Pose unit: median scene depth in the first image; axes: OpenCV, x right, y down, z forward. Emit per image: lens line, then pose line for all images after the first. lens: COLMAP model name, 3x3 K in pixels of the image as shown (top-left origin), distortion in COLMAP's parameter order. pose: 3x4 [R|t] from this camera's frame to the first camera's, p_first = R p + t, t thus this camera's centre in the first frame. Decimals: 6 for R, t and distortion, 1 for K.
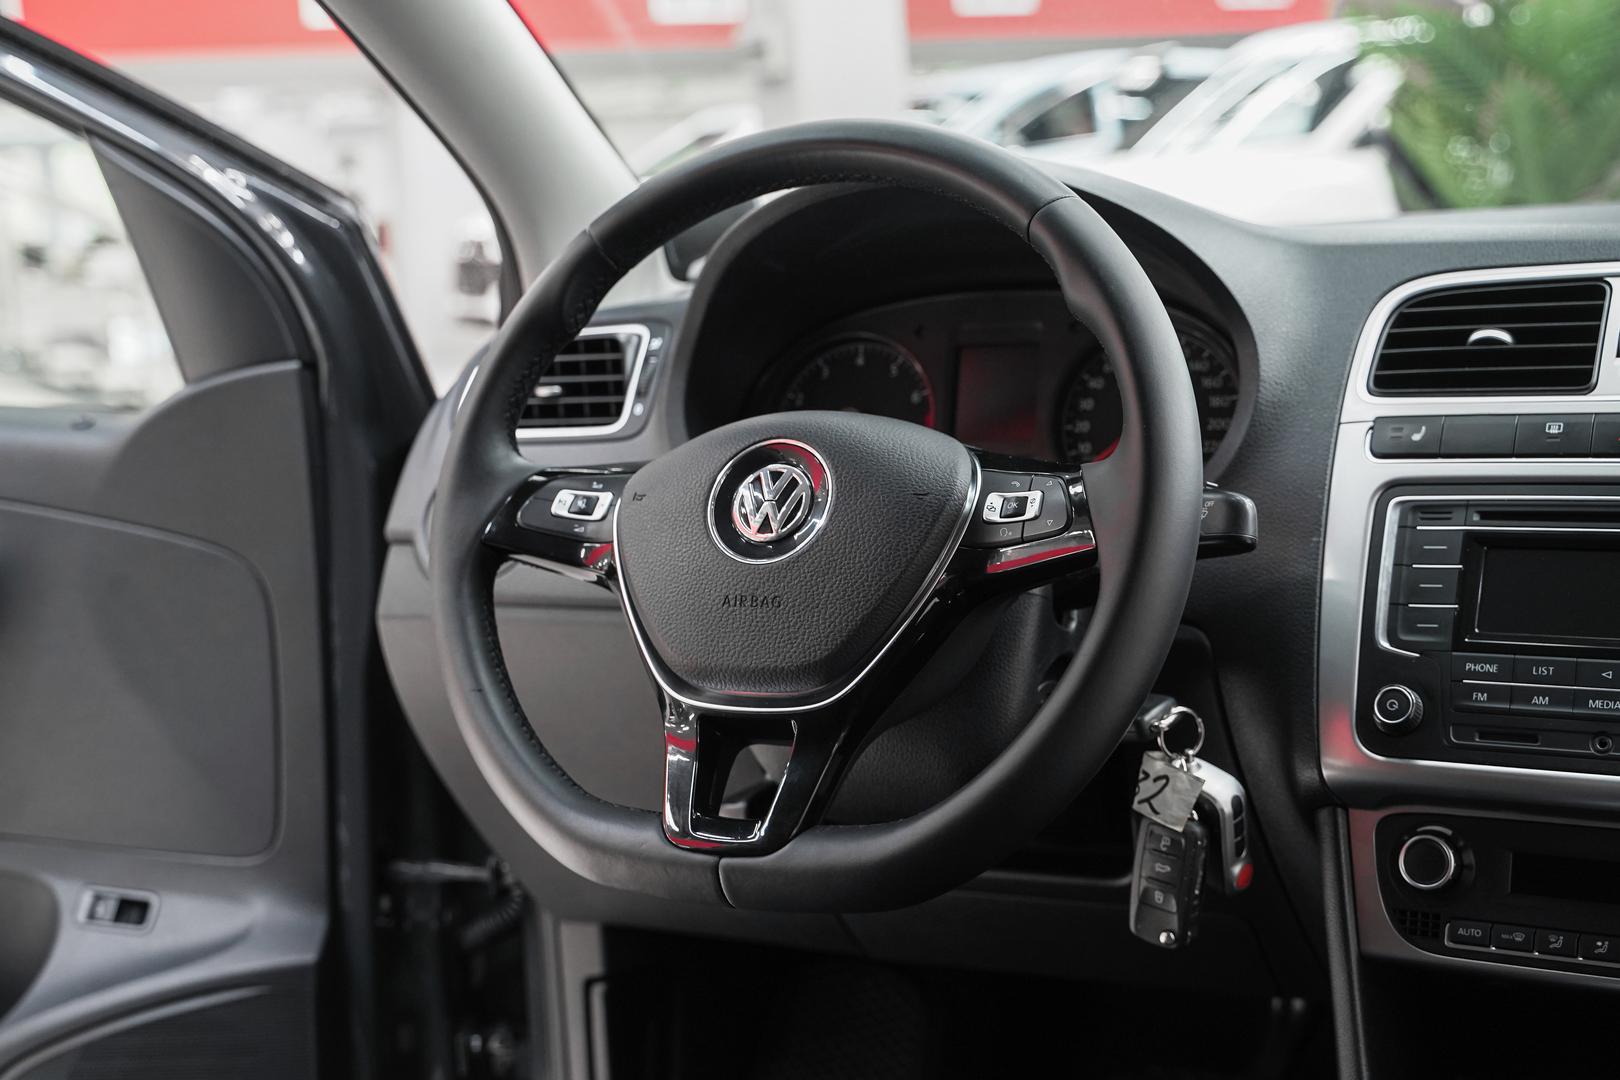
lens RADIAL K [[2128.2, 0, 782.0], [0, 2128.2, 533.2], [0, 0, 1]] dist [-0.025389, 0.000000]
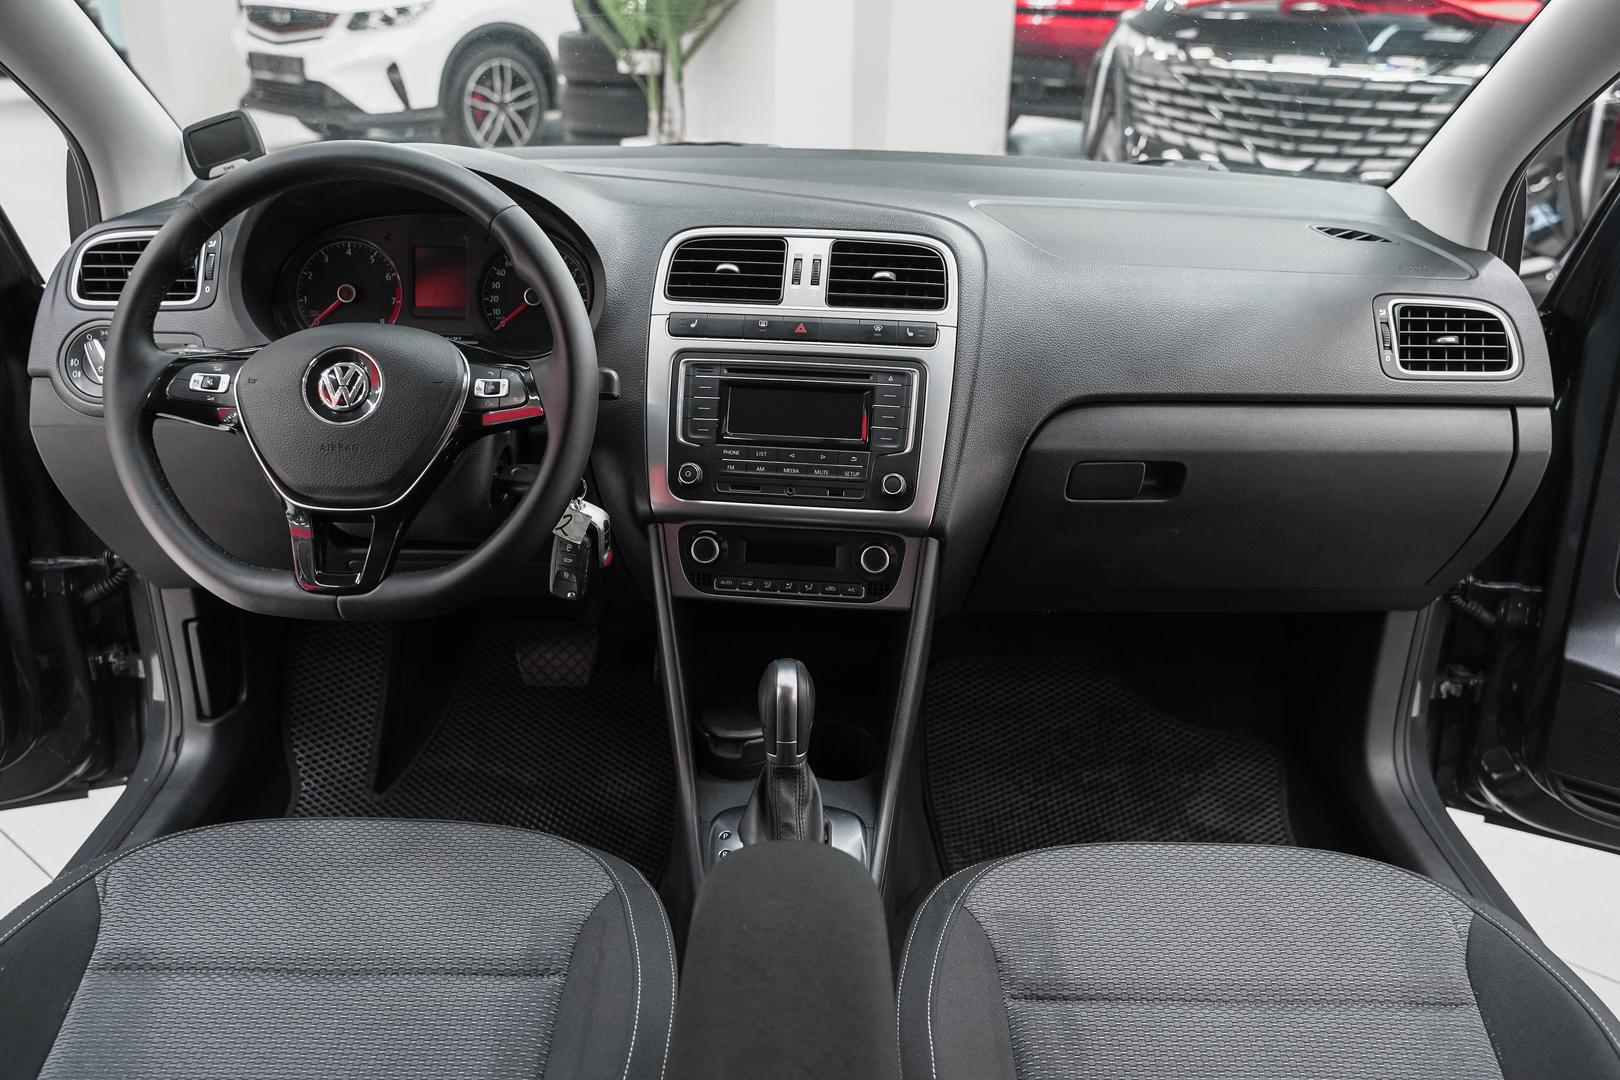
lens RADIAL K [[1303.0, 0, 802.3], [0, 1303.0, 541.6], [0, 0, 1]] dist [-0.018732, 0.023807]
pose [[0.897197, -0.103313, 0.429375, -0.128044], [-0.009349, 0.967591, 0.252350, -0.151309], [-0.441531, -0.230422, 0.867154, -0.085038]]
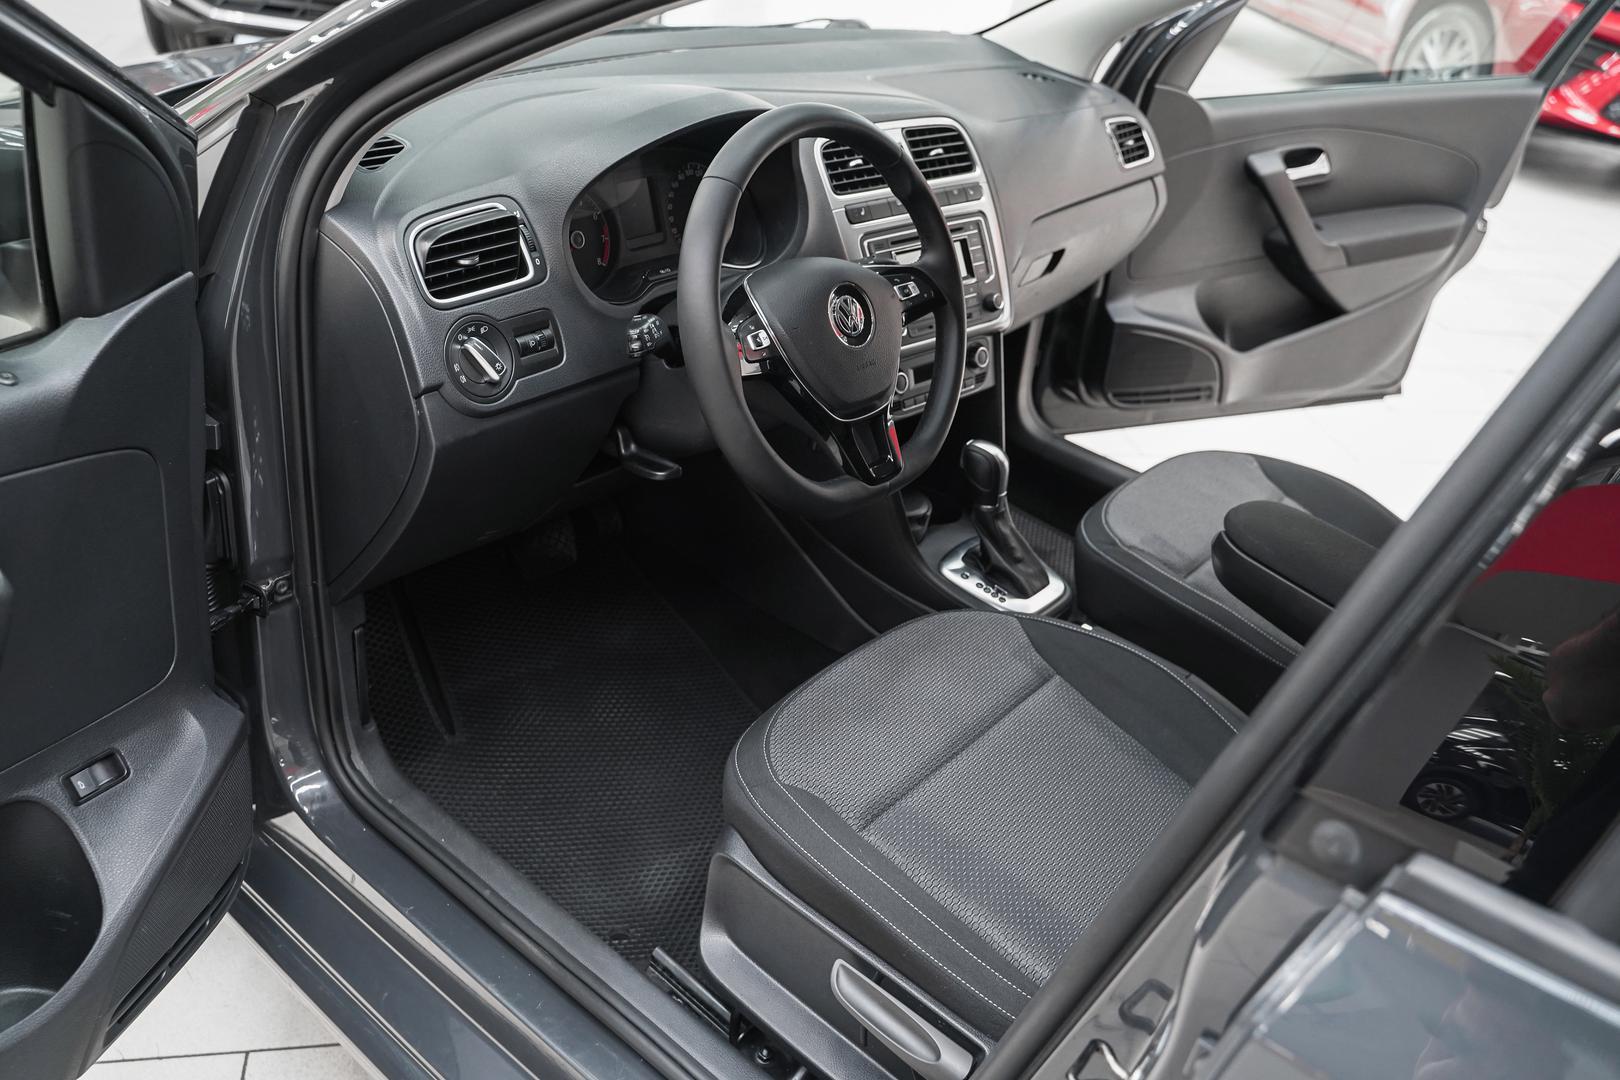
lens RADIAL K [[1303.0, 0, 804.3], [0, 1303.0, 554.2], [0, 0, 1]] dist [-0.018732, 0.023807]
pose [[0.232191, -0.427878, 0.873503, -1.147802], [0.014789, 0.899496, 0.436680, -0.337837], [-0.972558, -0.088475, 0.215183, 0.714568]]
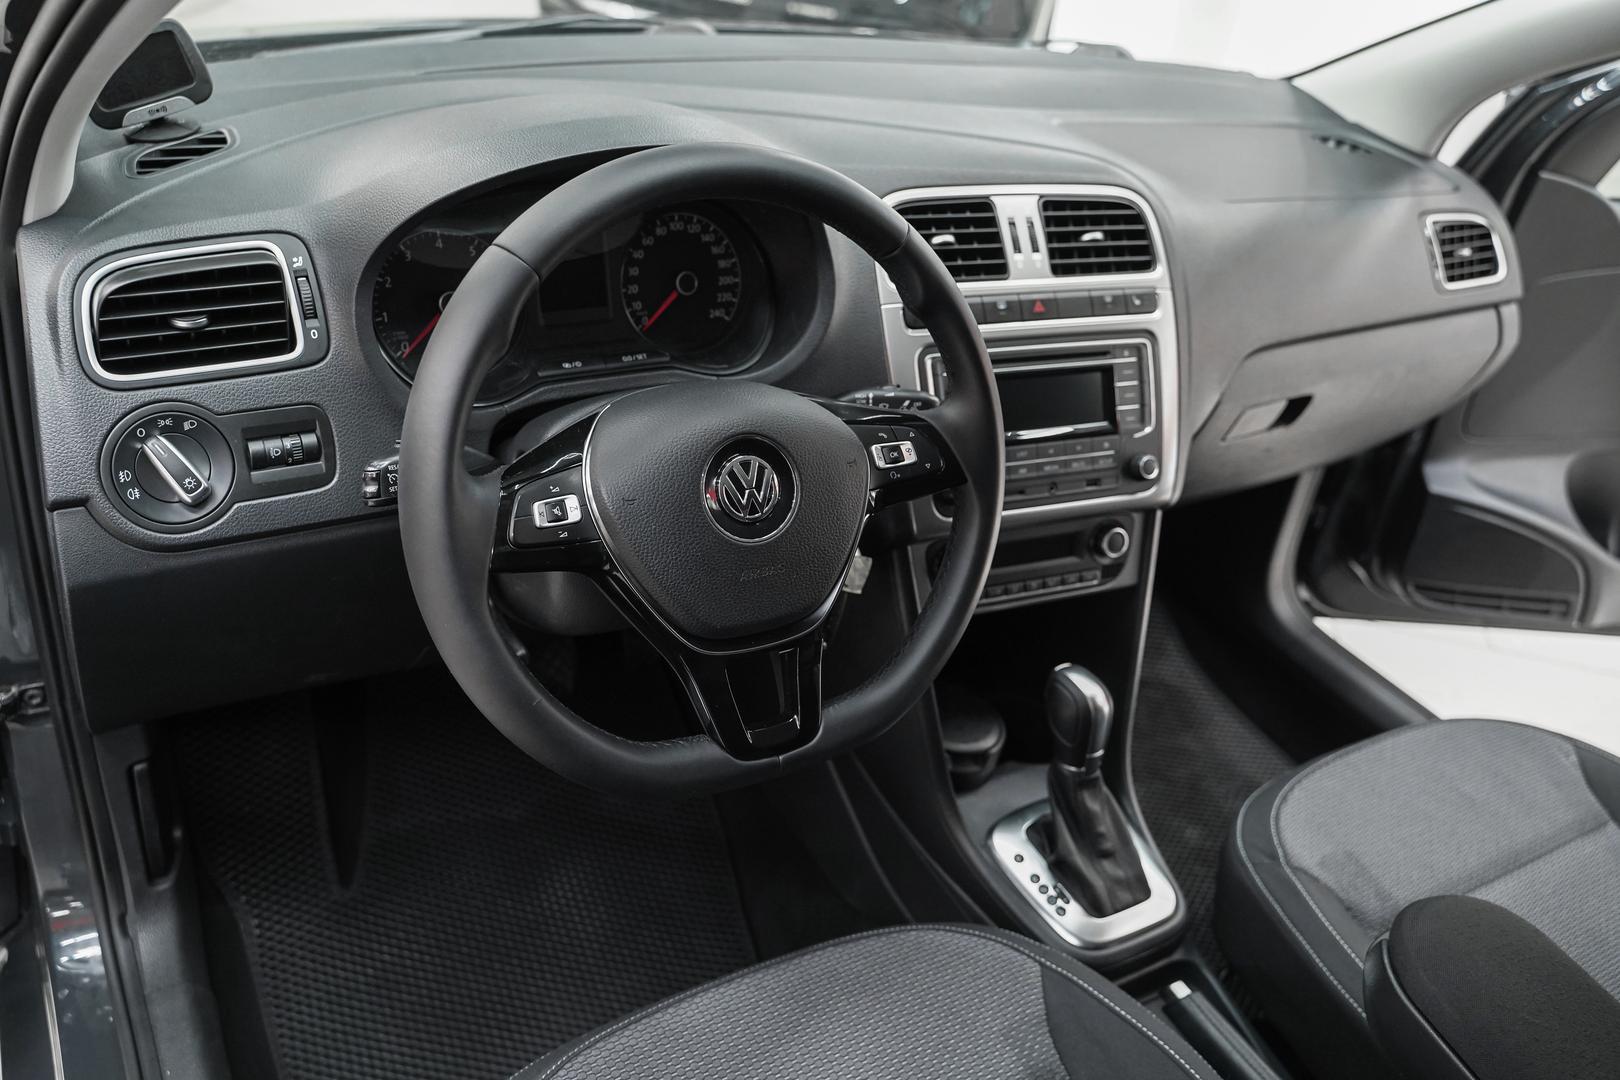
lens RADIAL K [[1303.0, 0, 802.4], [0, 1303.0, 547.5], [0, 0, 1]] dist [-0.018732, 0.023807]
pose [[0.548676, -0.332215, 0.767195, -0.563997], [-0.037082, 0.907085, 0.419311, -0.292832], [-0.835212, -0.258515, 0.485377, 0.558495]]
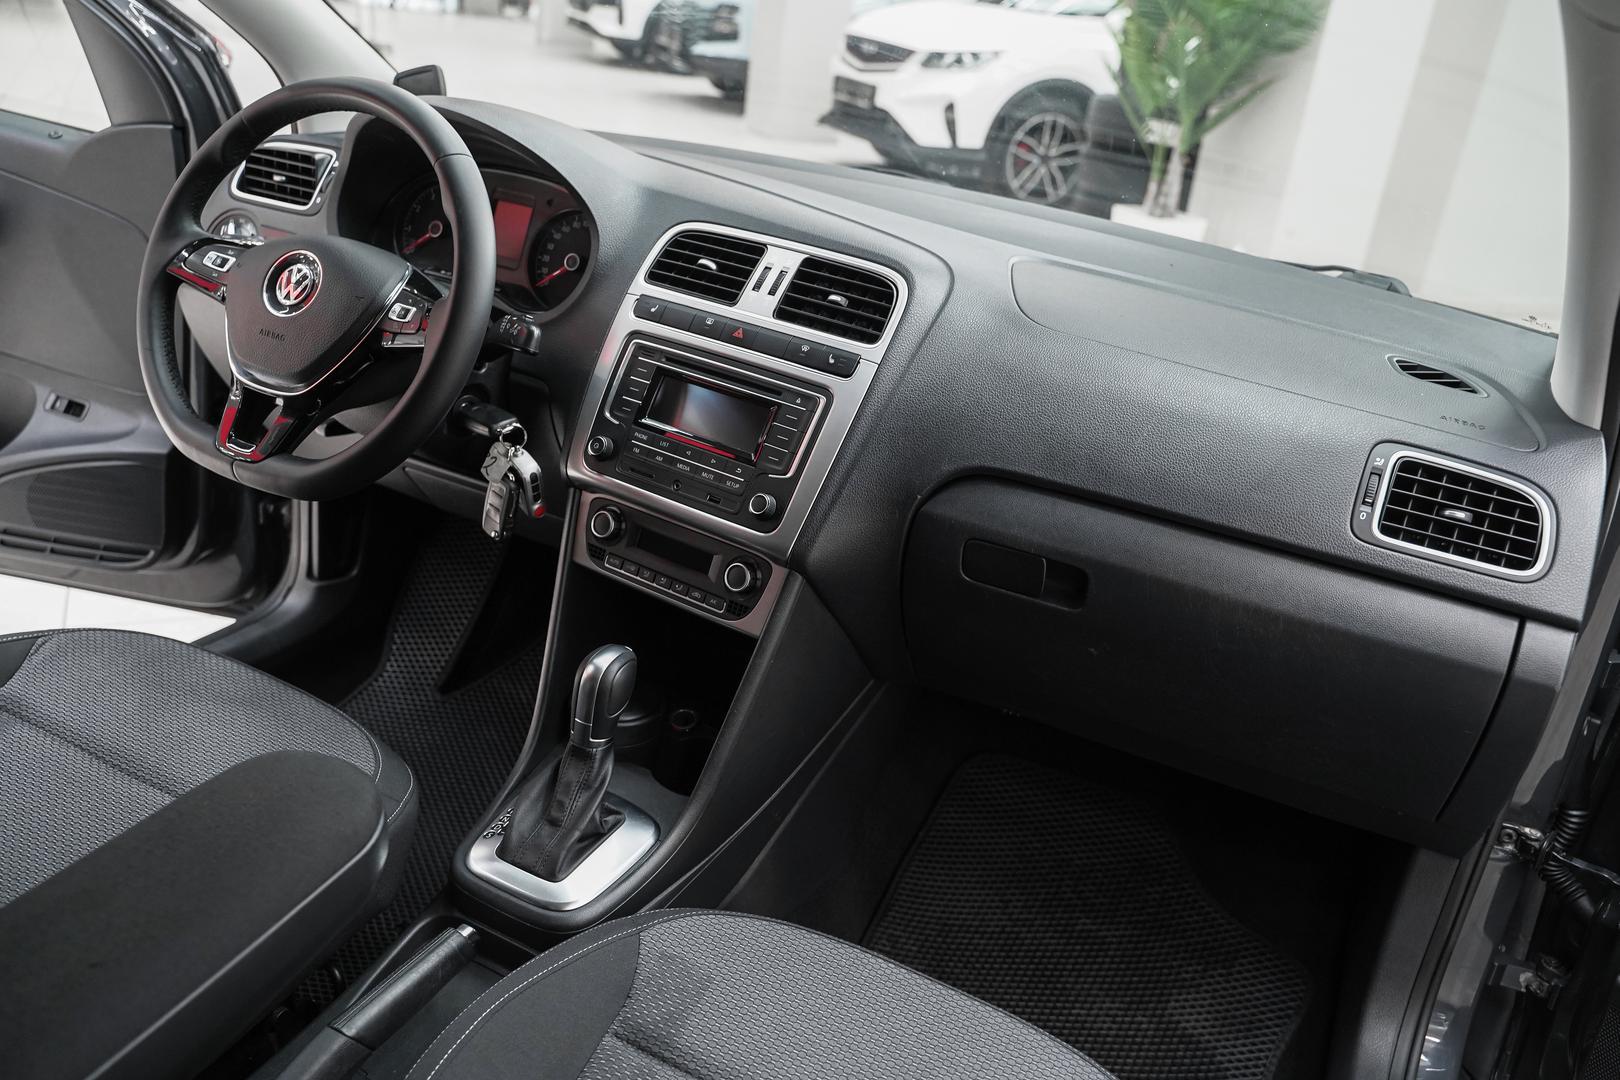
lens RADIAL K [[1303.0, 0, 801.2], [0, 1303.0, 540.0], [0, 0, 1]] dist [-0.018732, 0.023807]
pose [[0.982298, 0.179377, 0.053996, 0.403266], [-0.187193, 0.950856, 0.246642, -0.162284], [-0.007100, -0.252383, 0.967601, -0.191417]]
